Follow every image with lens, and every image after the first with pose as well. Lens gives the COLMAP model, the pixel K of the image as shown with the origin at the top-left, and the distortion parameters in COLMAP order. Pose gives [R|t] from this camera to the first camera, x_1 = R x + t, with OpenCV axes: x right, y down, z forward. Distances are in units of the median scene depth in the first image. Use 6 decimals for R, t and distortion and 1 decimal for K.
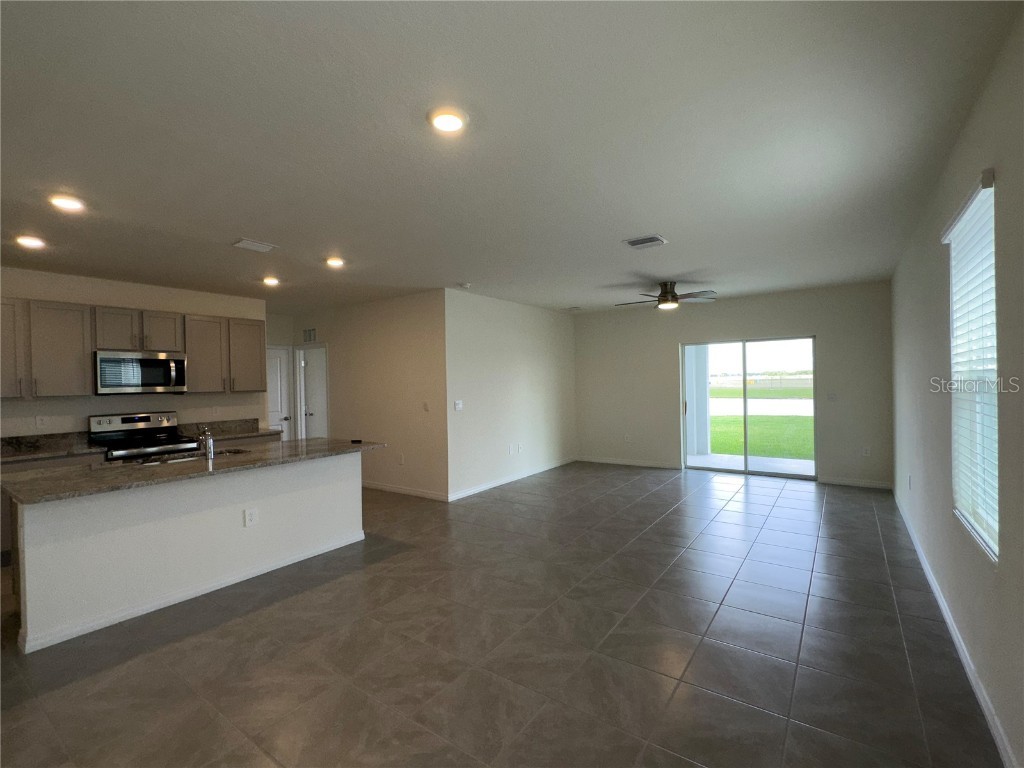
lens RADIAL K [[467.1, 0, 515.7], [0, 467.1, 384.2], [0, 0, 1]] dist [-0.005894, 0.001136]
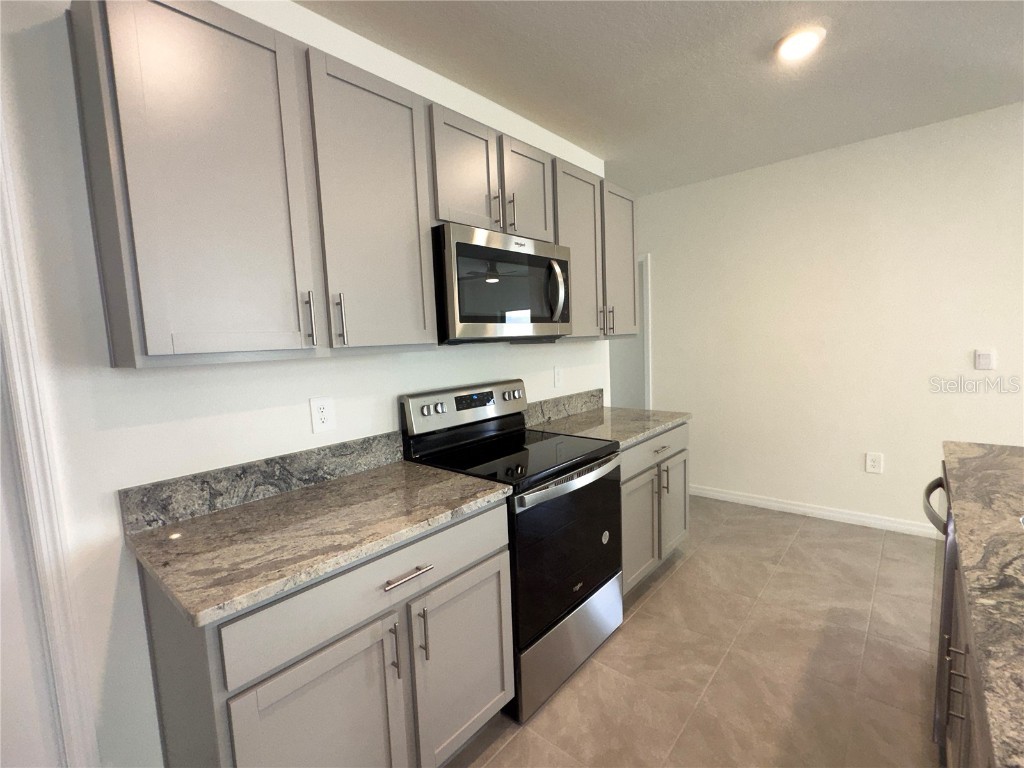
lens RADIAL K [[467.1, 0, 511.4], [0, 467.1, 385.0], [0, 0, 1]] dist [-0.005894, 0.001136]
pose [[0.994478, -0.013116, -0.104124, -0.752692], [0.023016, 0.995263, 0.094451, 0.021346], [0.102392, -0.096326, 0.990069, 0.579678]]
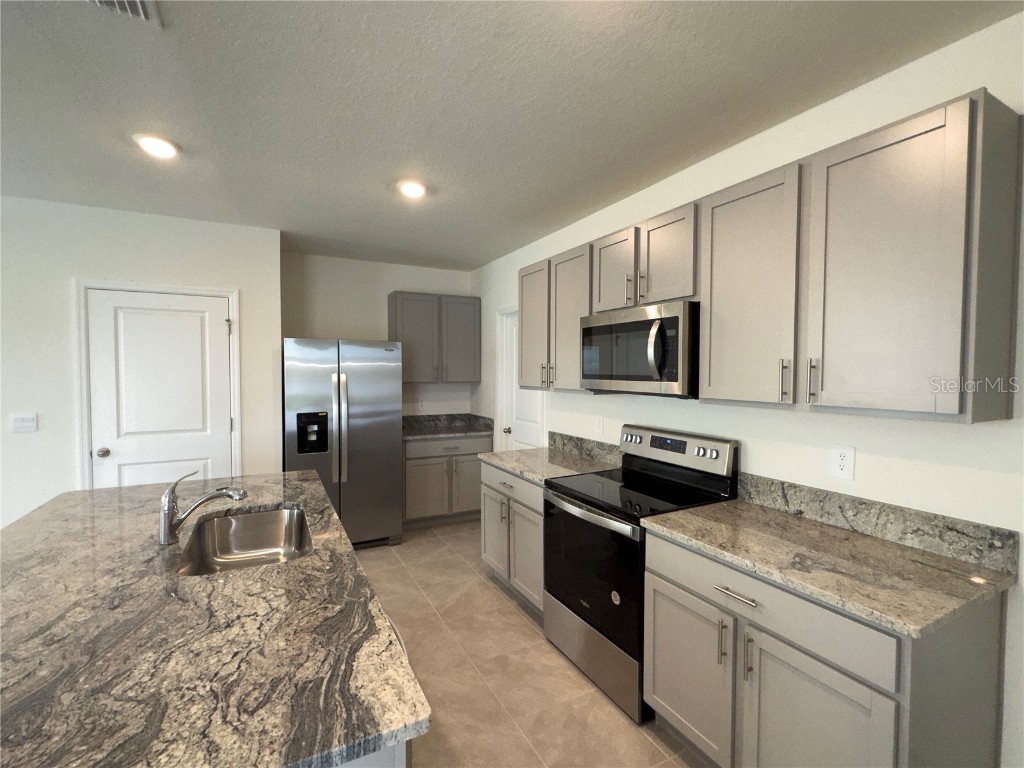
lens RADIAL K [[467.1, 0, 511.7], [0, 467.1, 382.9], [0, 0, 1]] dist [-0.005894, 0.001136]
pose [[-0.453231, 0.045490, -0.890232, -0.296623], [0.001237, 0.998728, 0.050405, -0.016112], [0.891392, 0.021744, -0.452711, 1.103946]]
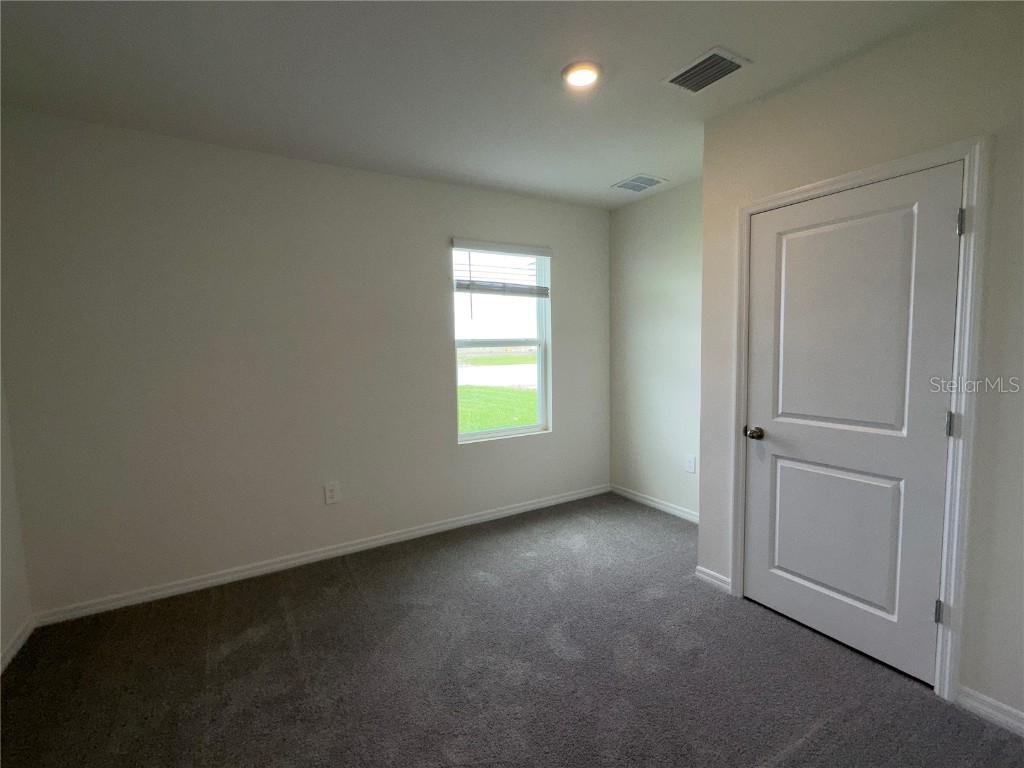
lens RADIAL K [[467.1, 0, 517.3], [0, 467.1, 380.2], [0, 0, 1]] dist [-0.005894, 0.001136]
pose [[-0.917266, 0.007163, 0.398210, -0.579874], [0.043622, 0.995630, 0.082573, 0.006236], [-0.395879, 0.093112, -0.913570, 0.841347]]
